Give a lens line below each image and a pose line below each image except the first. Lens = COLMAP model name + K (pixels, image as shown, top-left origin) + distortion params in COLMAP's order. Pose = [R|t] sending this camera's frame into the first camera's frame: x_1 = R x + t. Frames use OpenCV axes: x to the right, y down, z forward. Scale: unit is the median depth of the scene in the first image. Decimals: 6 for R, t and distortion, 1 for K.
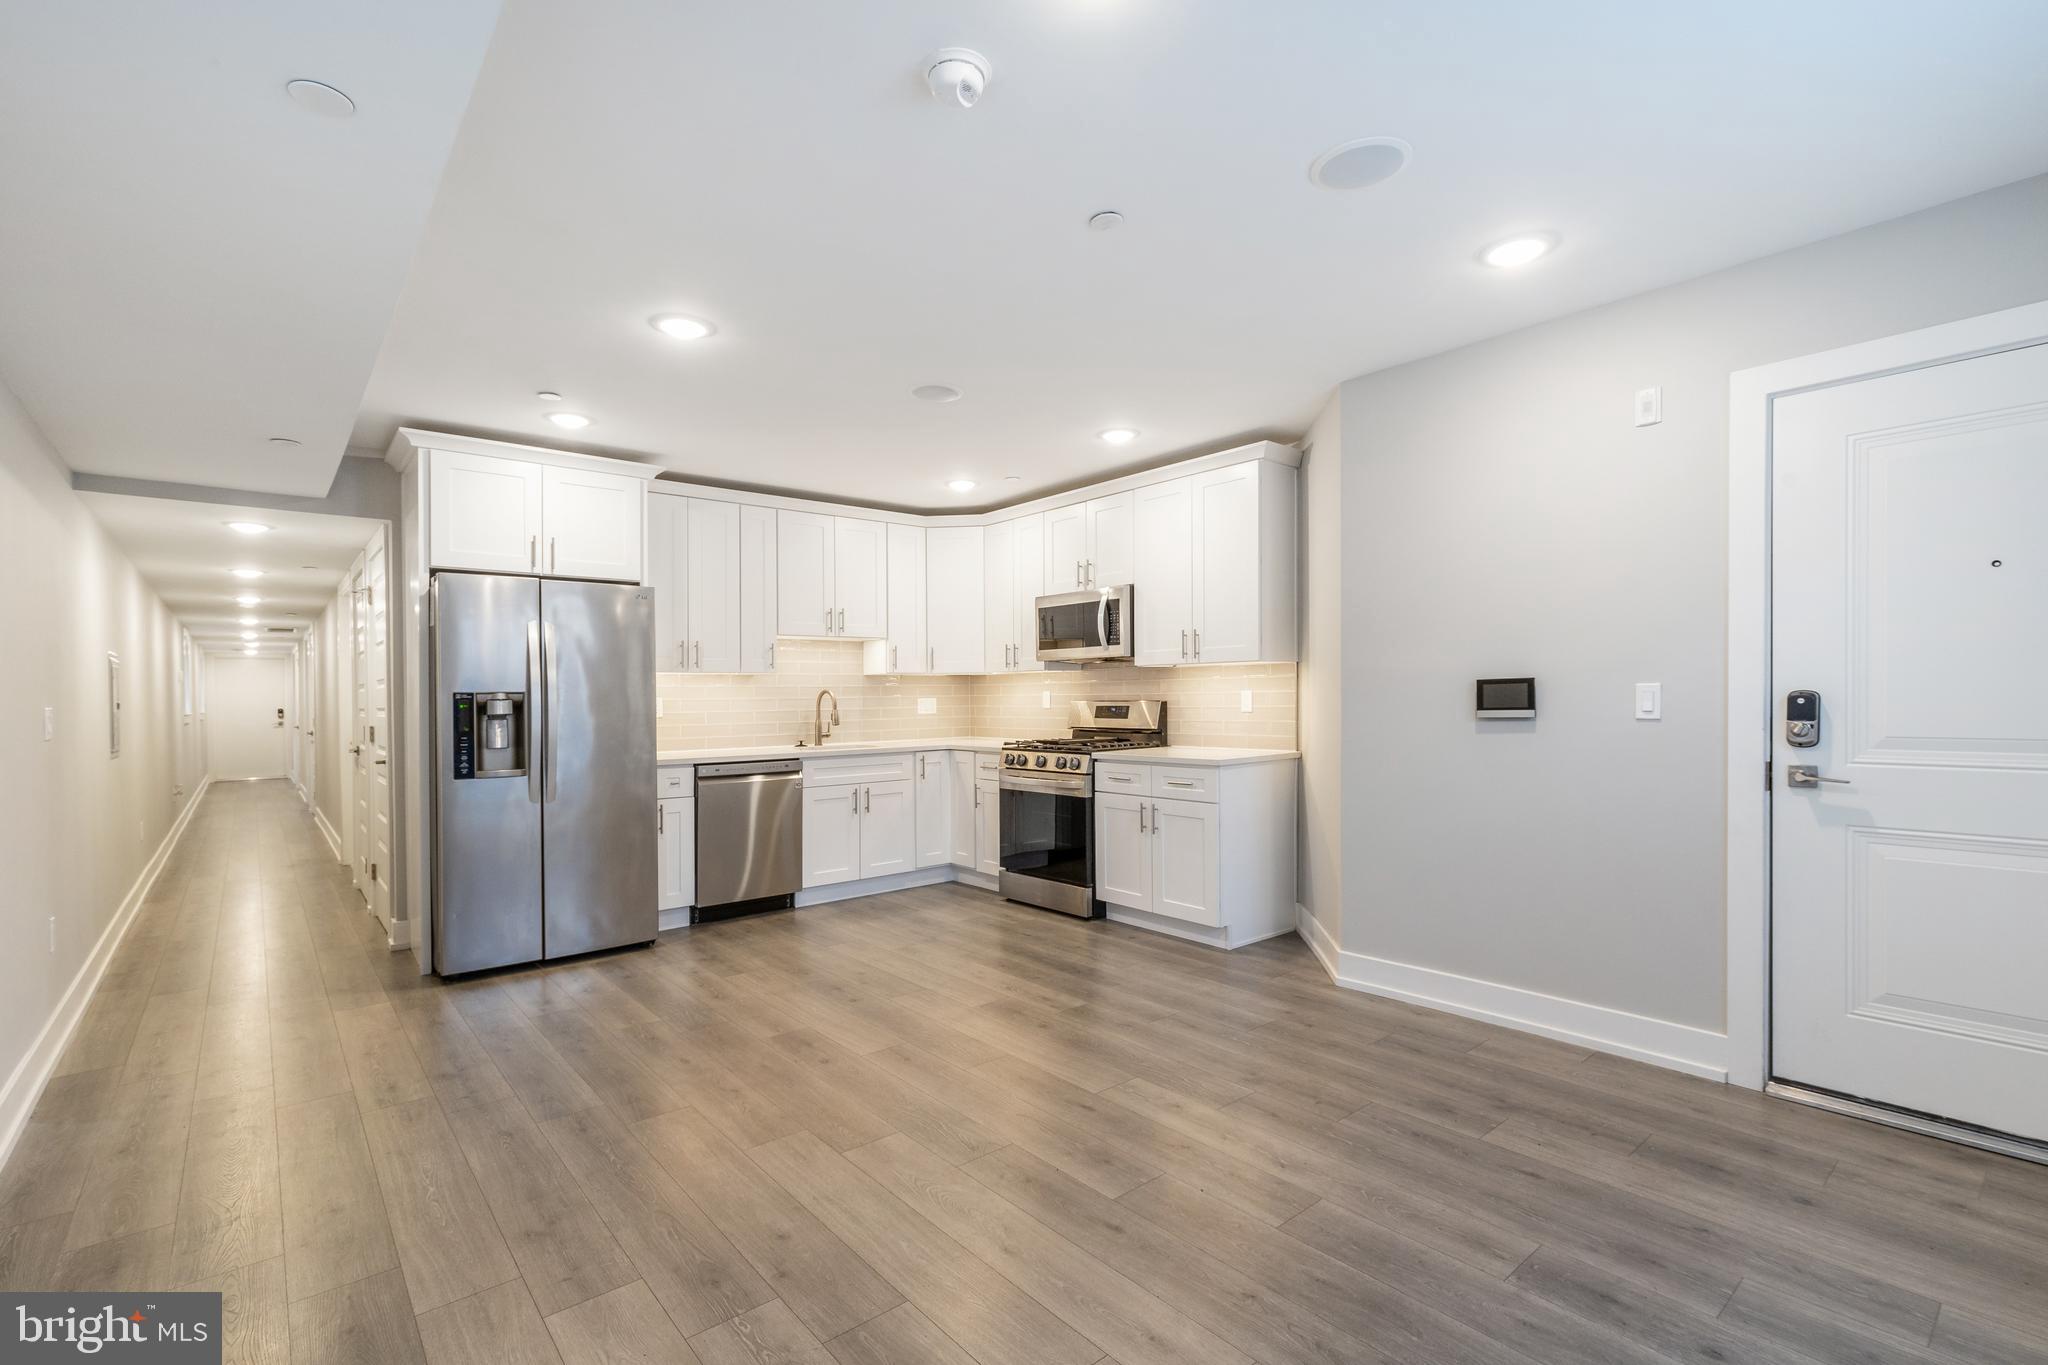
lens RADIAL K [[930.6, 0, 1027.8], [0, 930.6, 697.6], [0, 0, 1]] dist [0.007951, -0.001785]
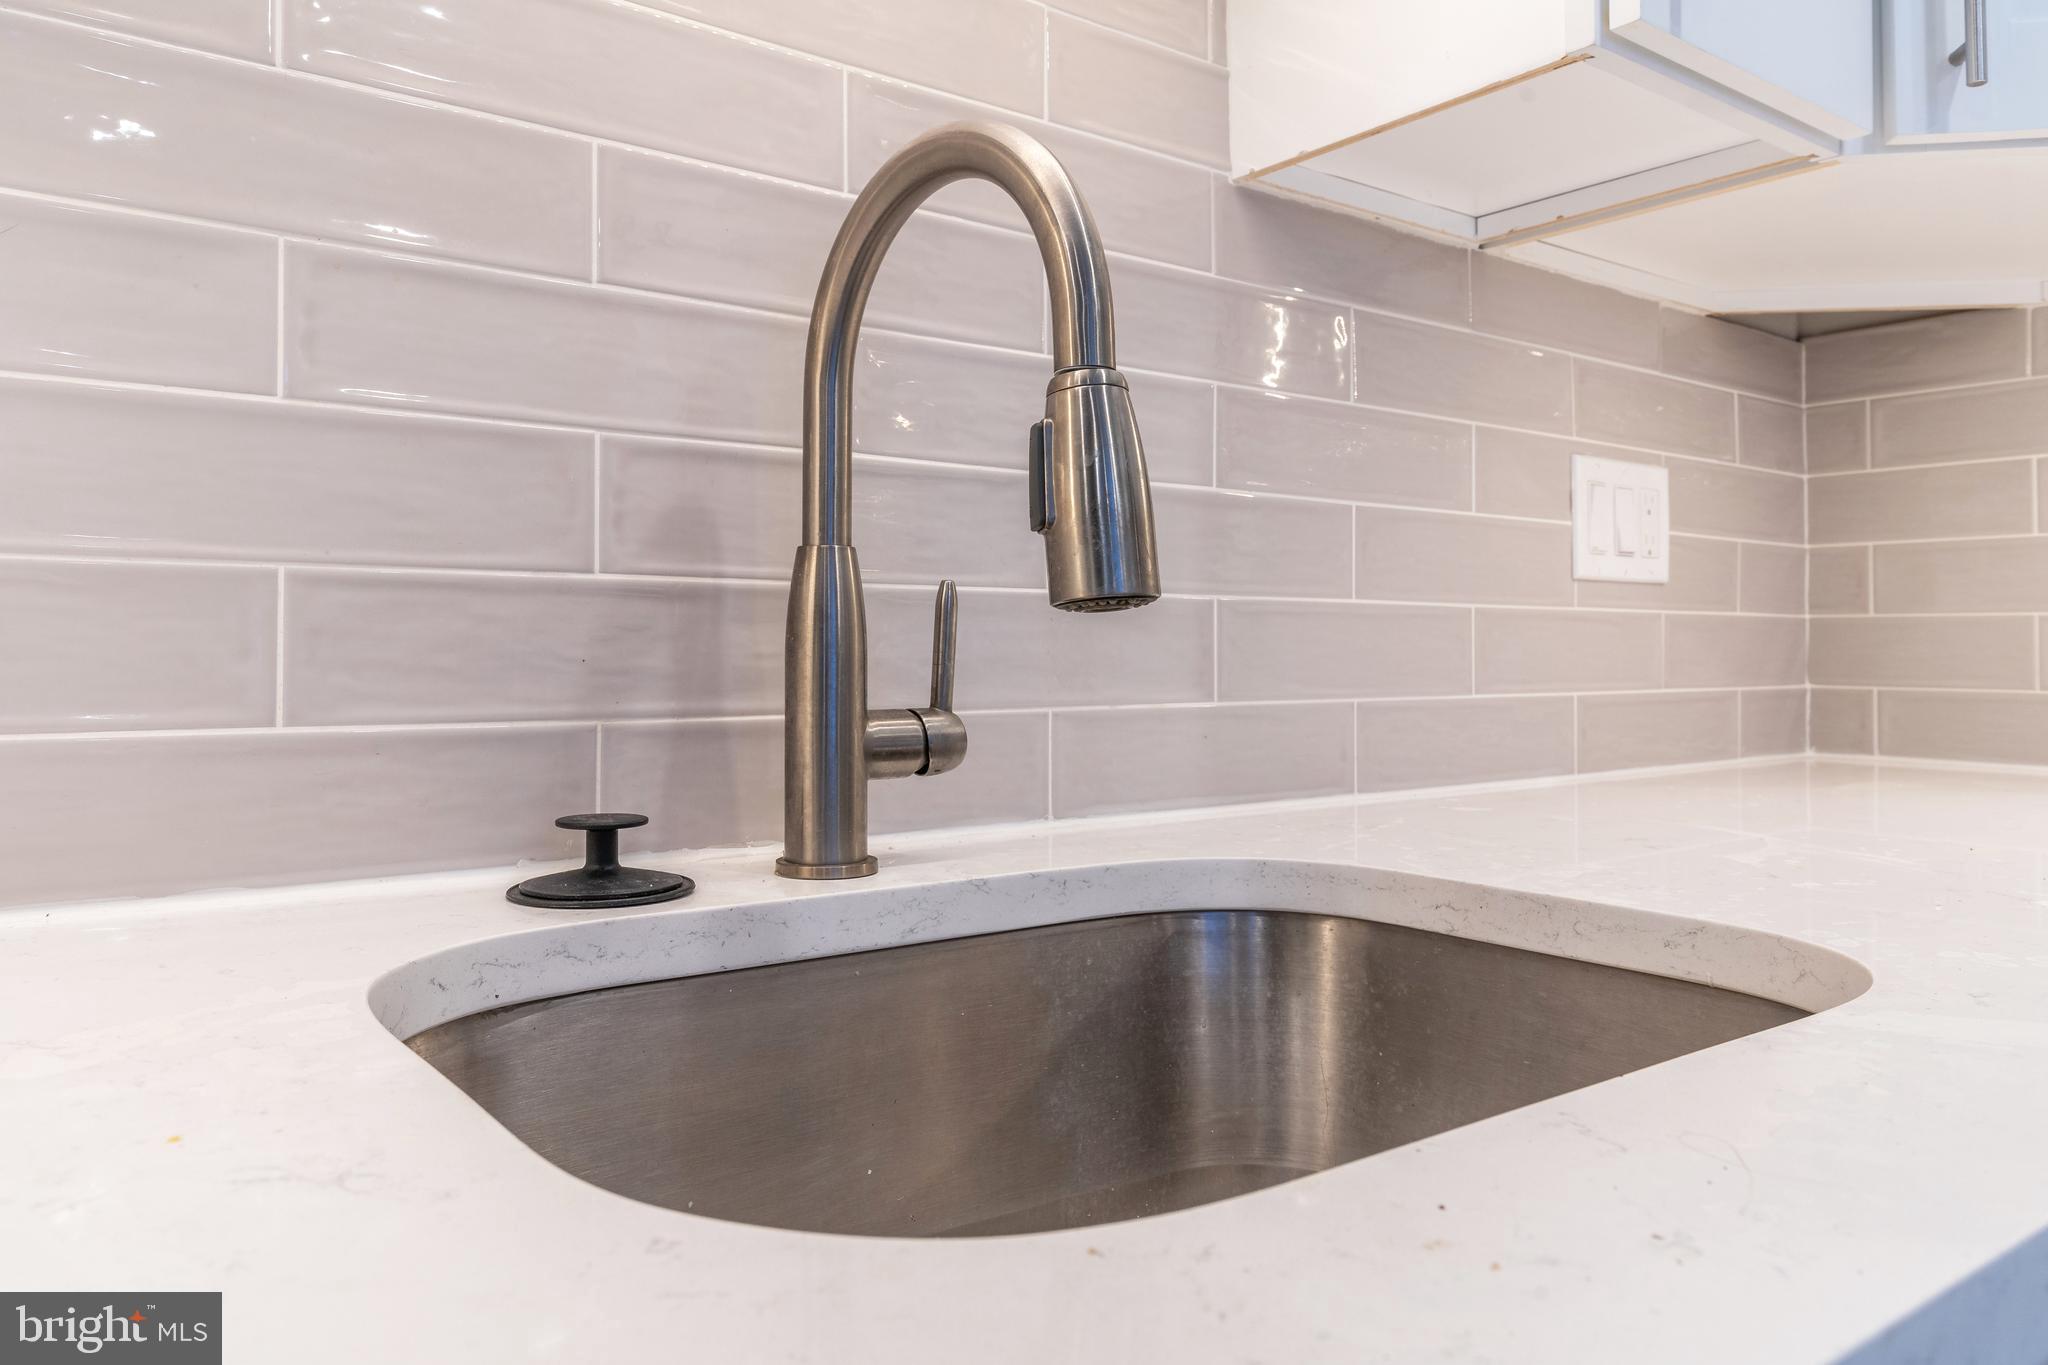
lens RADIAL K [[1426.1, 0, 1020.6], [0, 1426.1, 673.6], [0, 0, 1]] dist [0.002153, -0.000041]
pose [[0.998708, 0.013778, -0.048922, -0.248025], [-0.013288, 0.999858, 0.010335, 0.040166], [0.049058, -0.009672, 0.998749, 1.077004]]
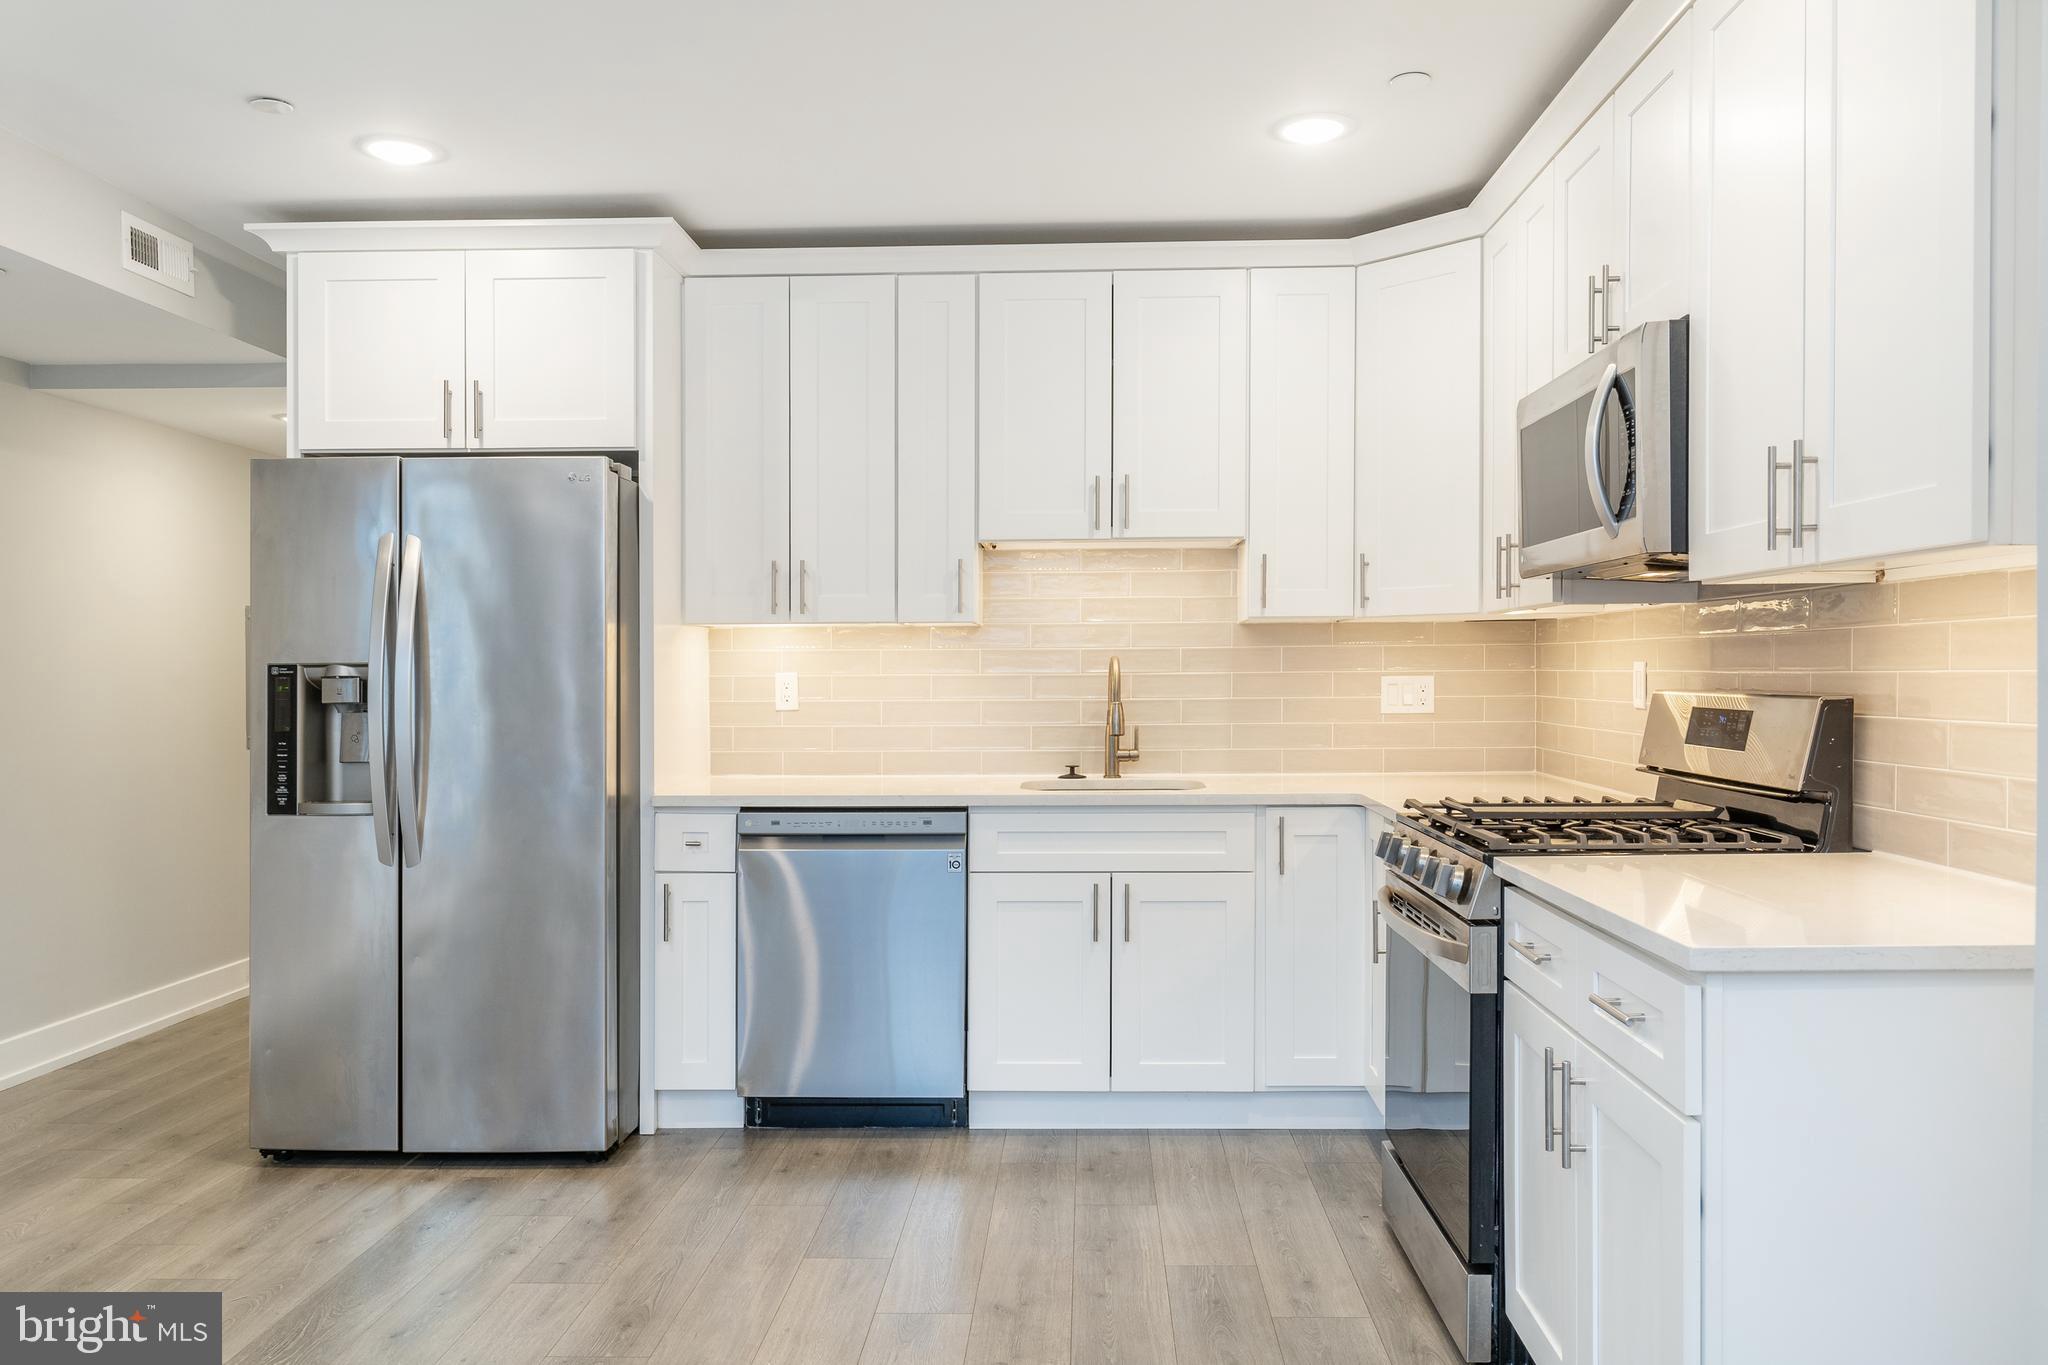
lens RADIAL K [[1494.3, 0, 1037.0], [0, 1494.3, 691.7], [0, 0, 1]] dist [-0.007261, 0.008588]
pose [[0.740821, 0.017329, -0.671478, 0.299204], [-0.003188, 0.999747, 0.022283, -0.009010], [0.671694, -0.014367, 0.740689, 0.525397]]
